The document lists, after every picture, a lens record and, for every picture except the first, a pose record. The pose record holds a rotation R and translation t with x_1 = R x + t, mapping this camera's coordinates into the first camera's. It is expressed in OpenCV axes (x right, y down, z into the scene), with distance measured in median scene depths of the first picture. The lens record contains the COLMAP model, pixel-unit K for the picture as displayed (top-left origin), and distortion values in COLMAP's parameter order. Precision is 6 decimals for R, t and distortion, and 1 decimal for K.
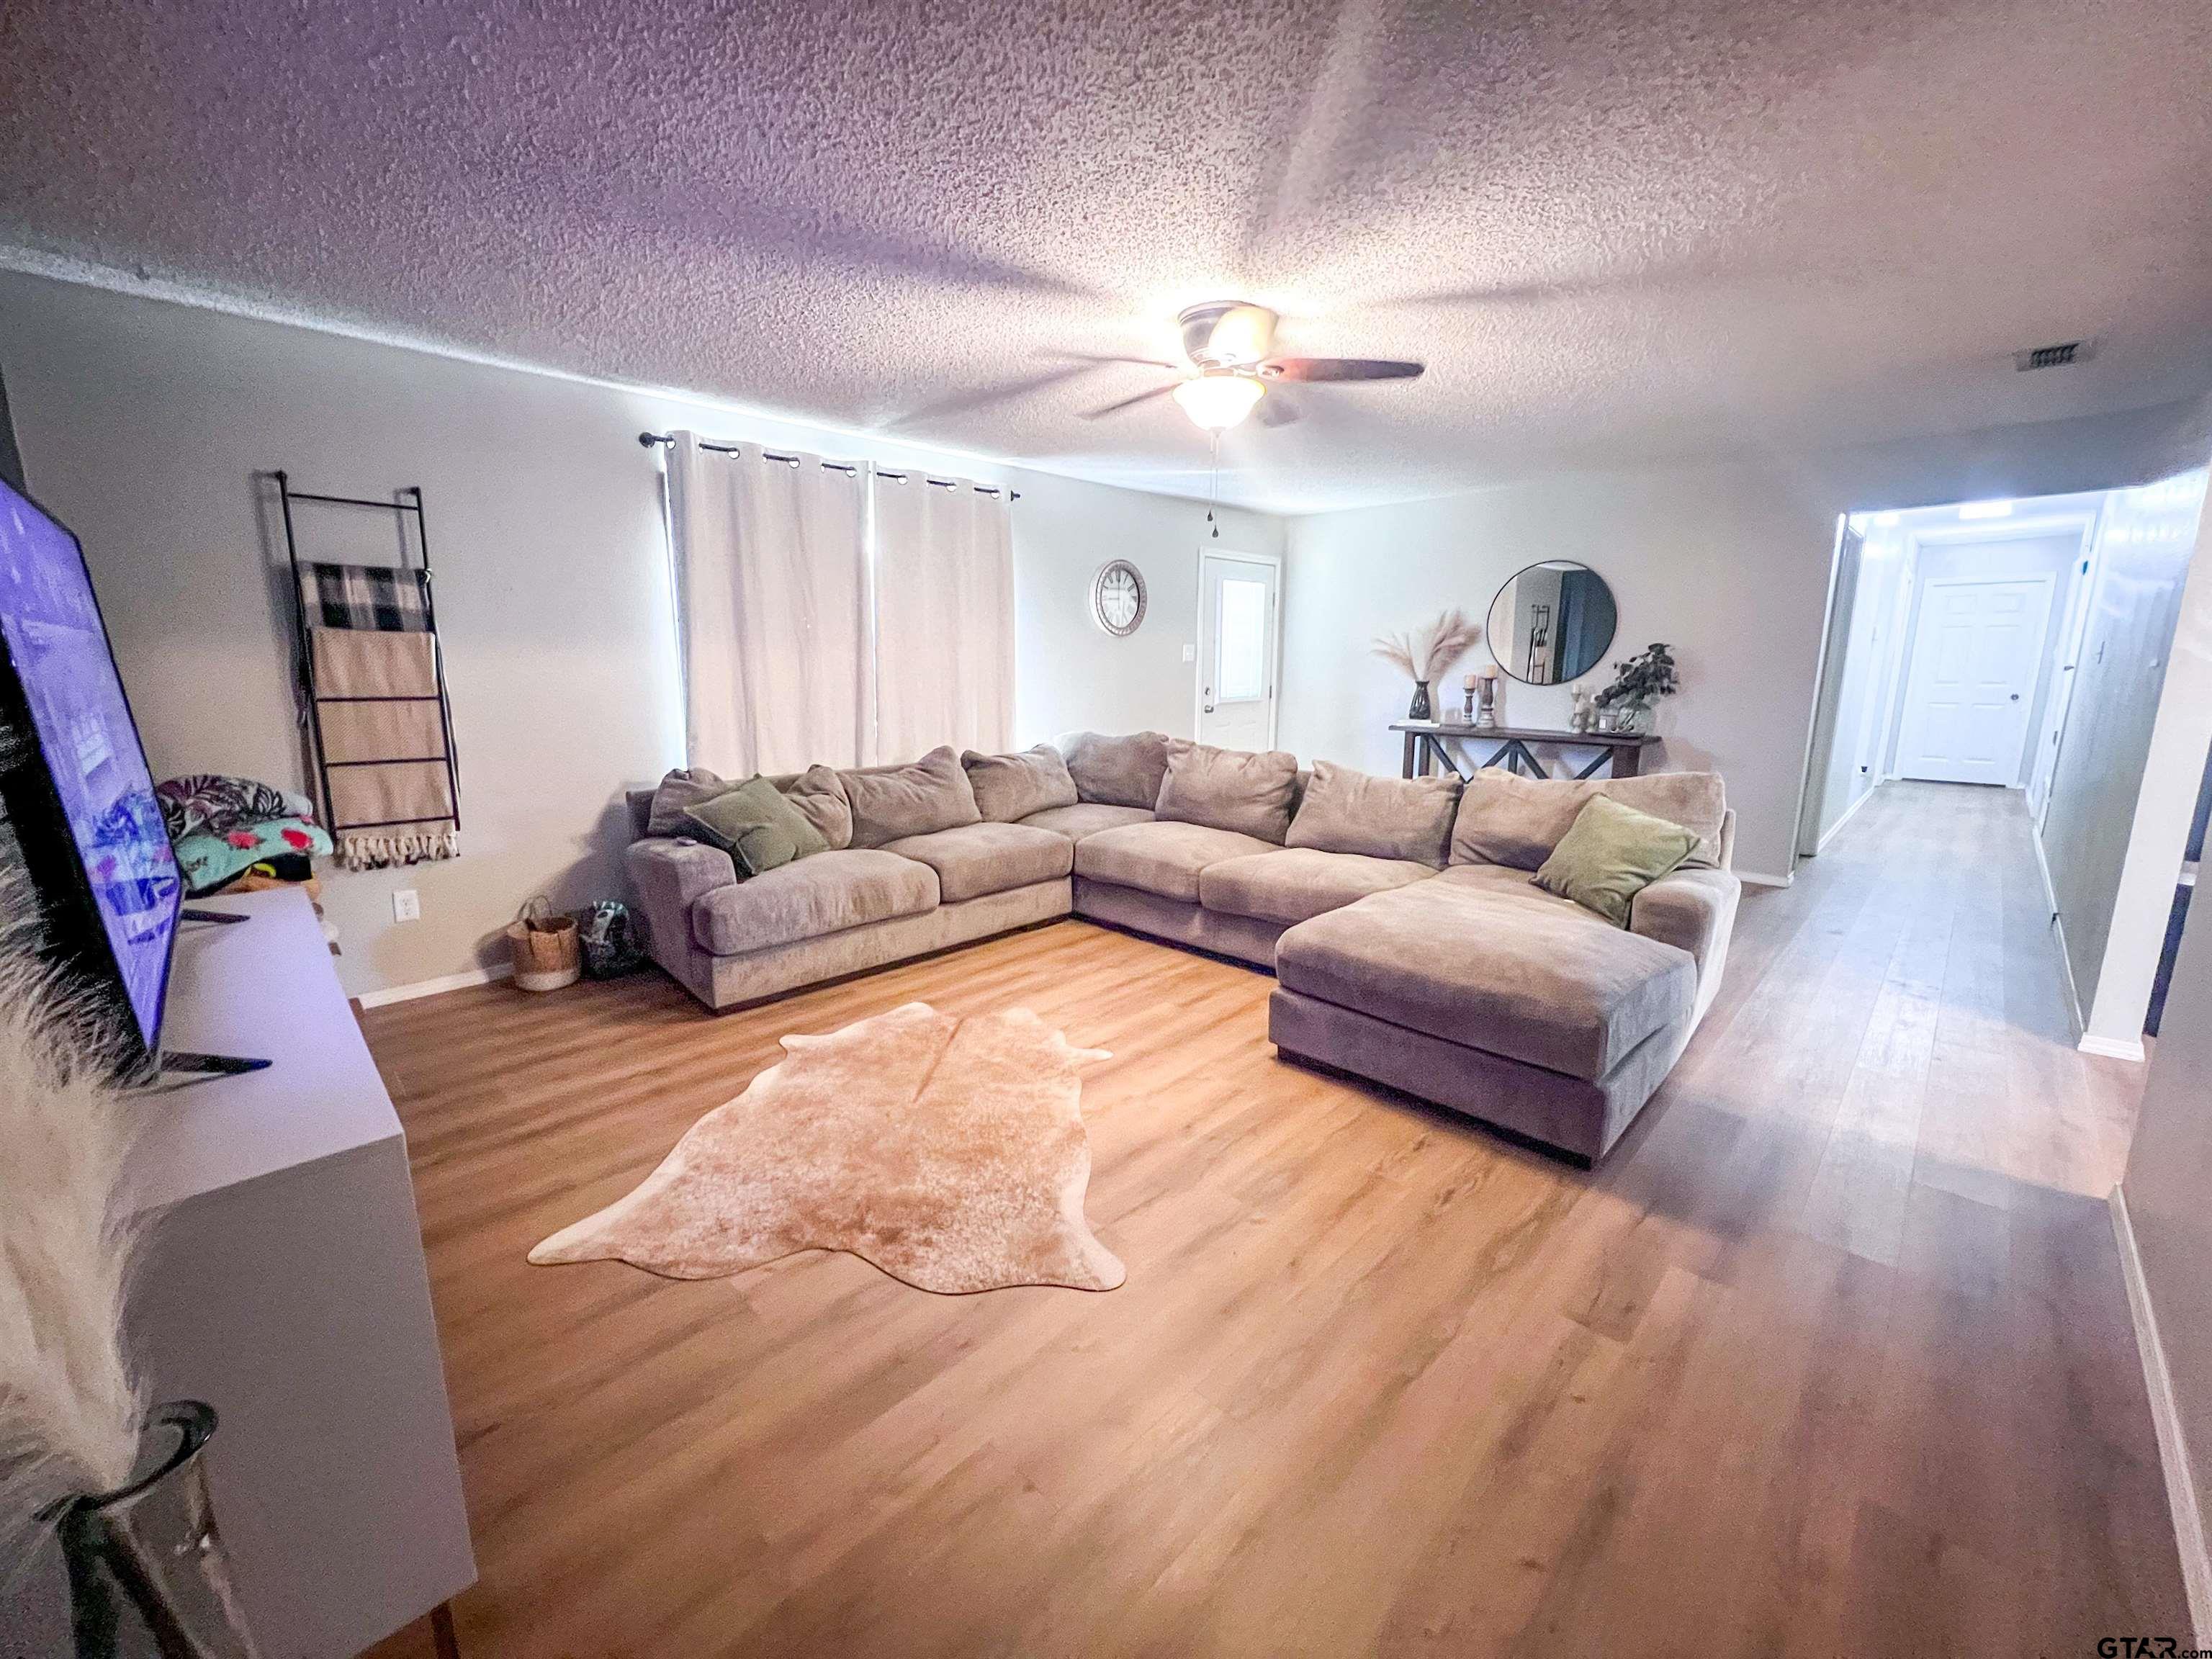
lens RADIAL K [[888.2, 0, 1097.8], [0, 888.2, 822.7], [0, 0, 1]] dist [-0.000900, 0.000661]
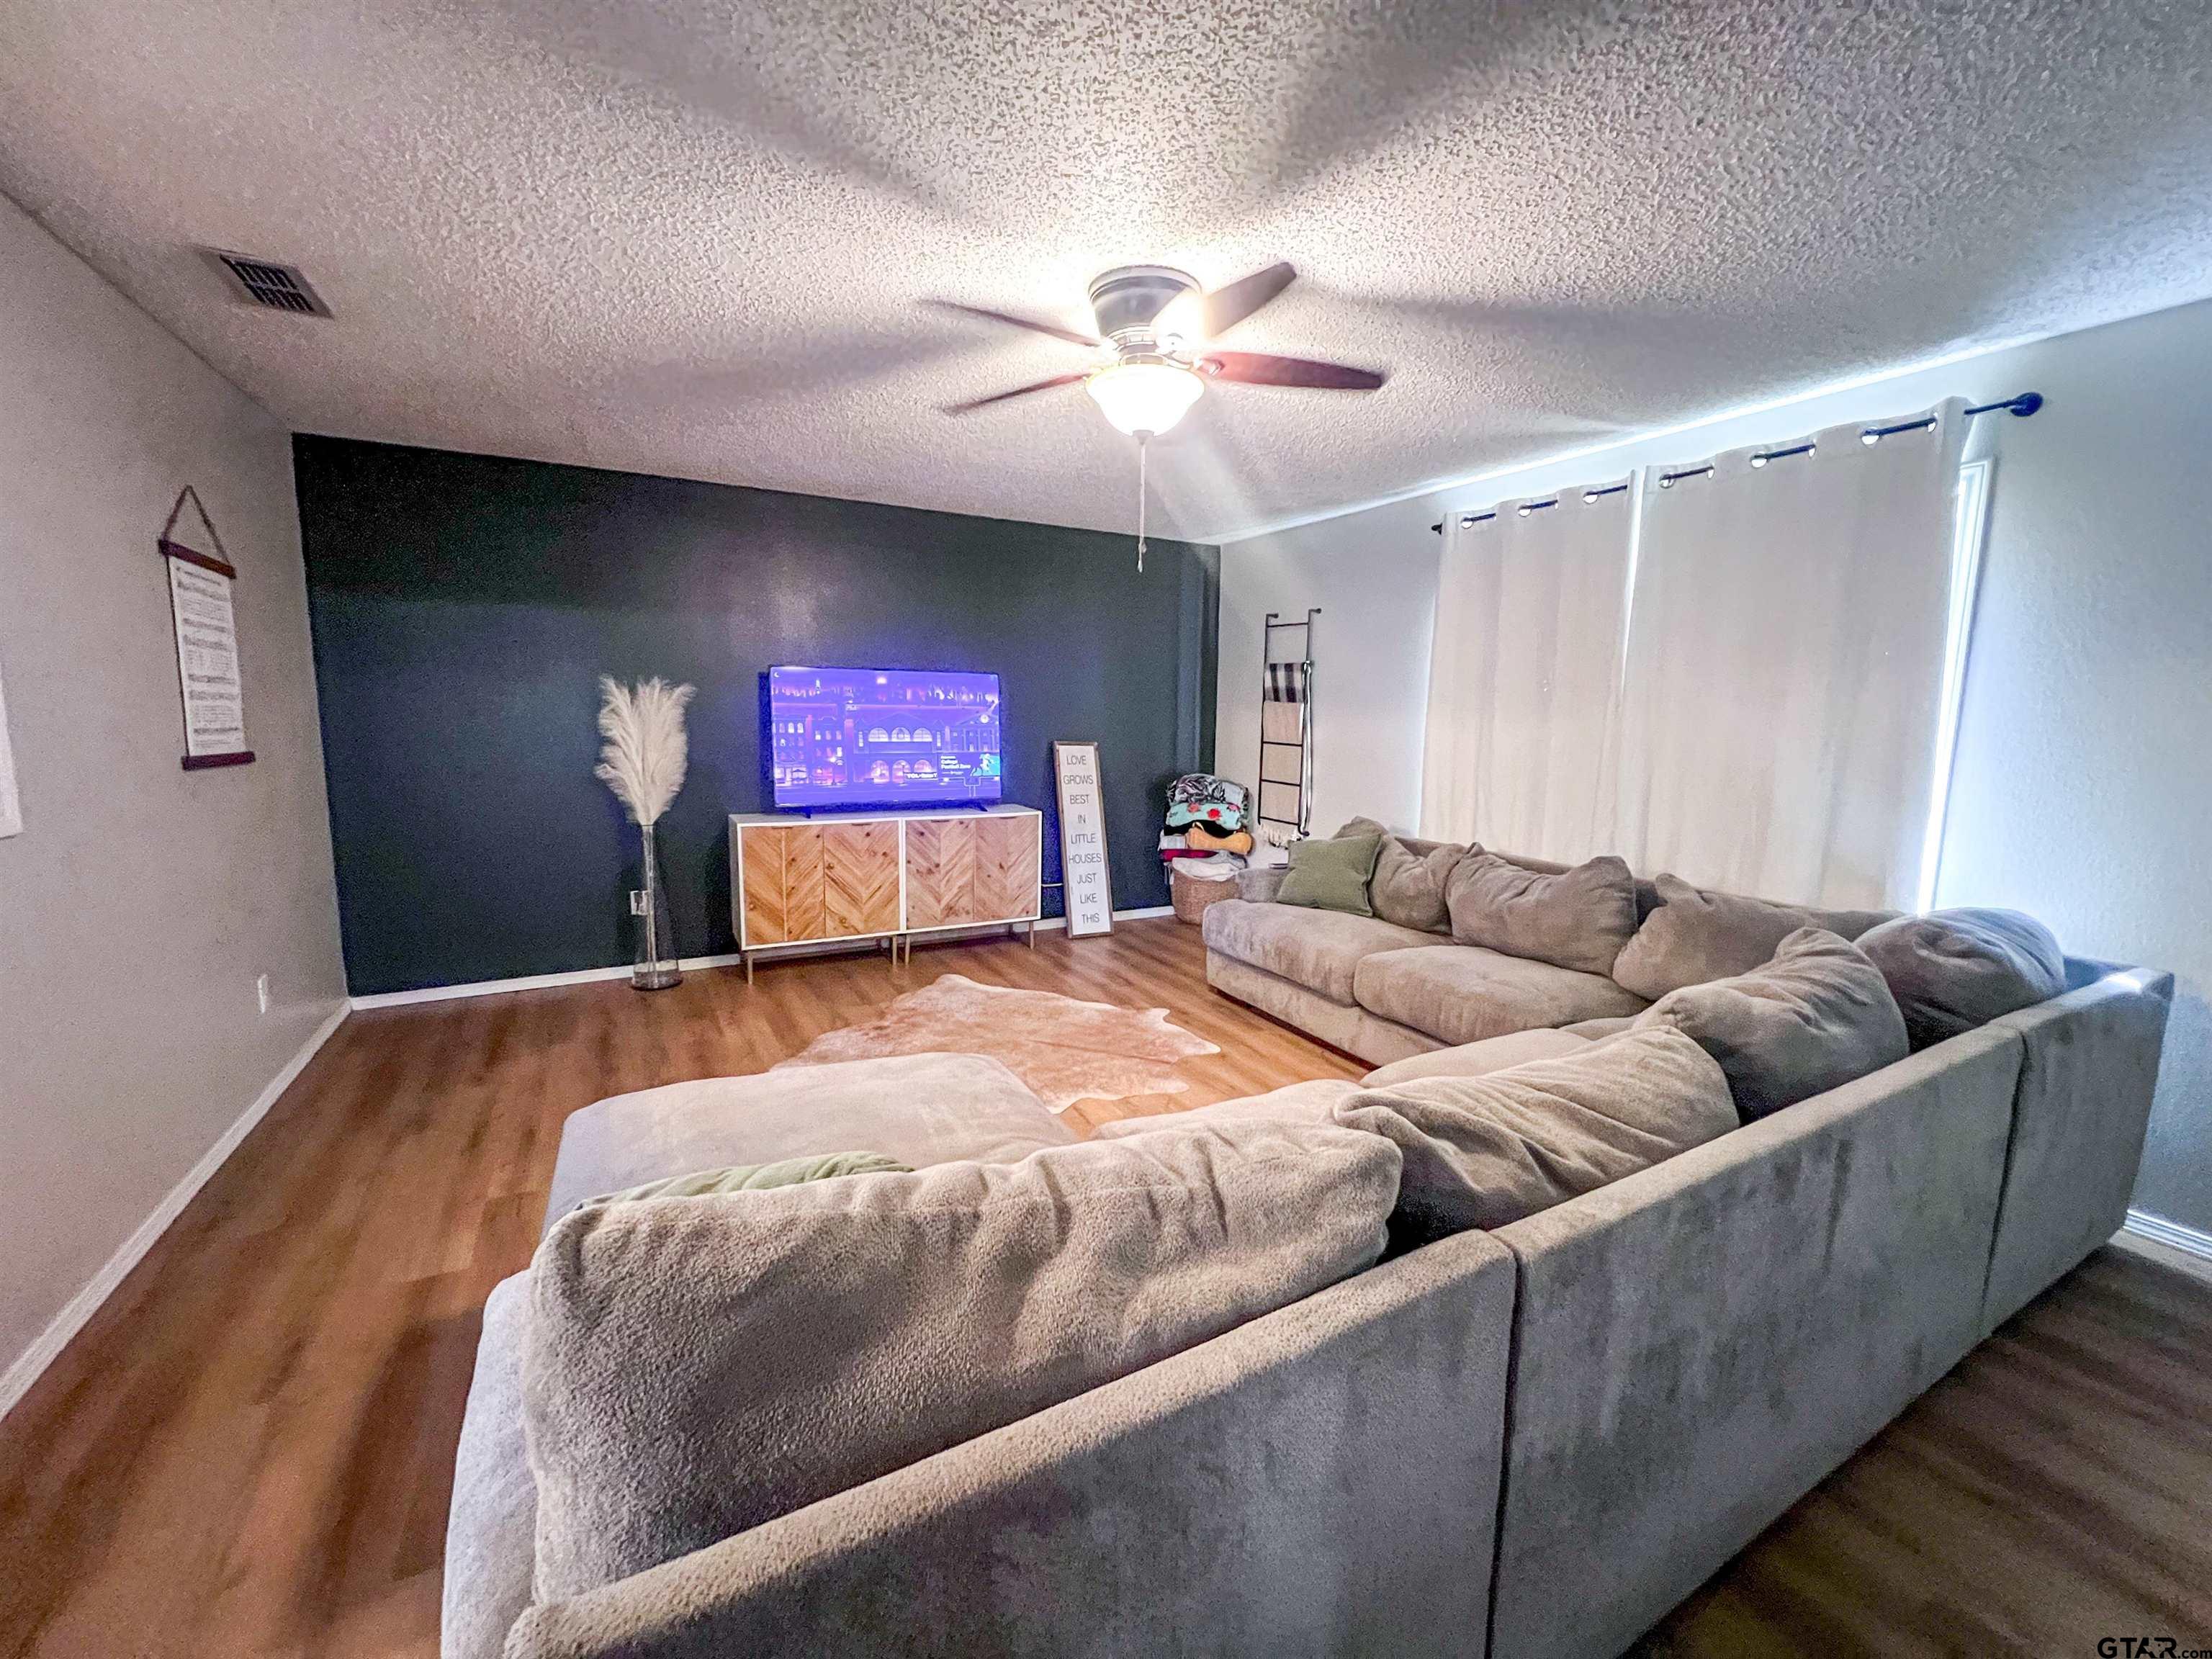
lens RADIAL K [[886.5, 0, 1099.0], [0, 886.5, 824.1], [0, 0, 1]] dist [-0.002089, -0.000019]
pose [[-0.279558, 0.119773, -0.952629, 0.875758], [-0.193684, 0.964756, 0.178137, -0.231308], [0.940390, 0.234309, -0.246507, 1.169822]]
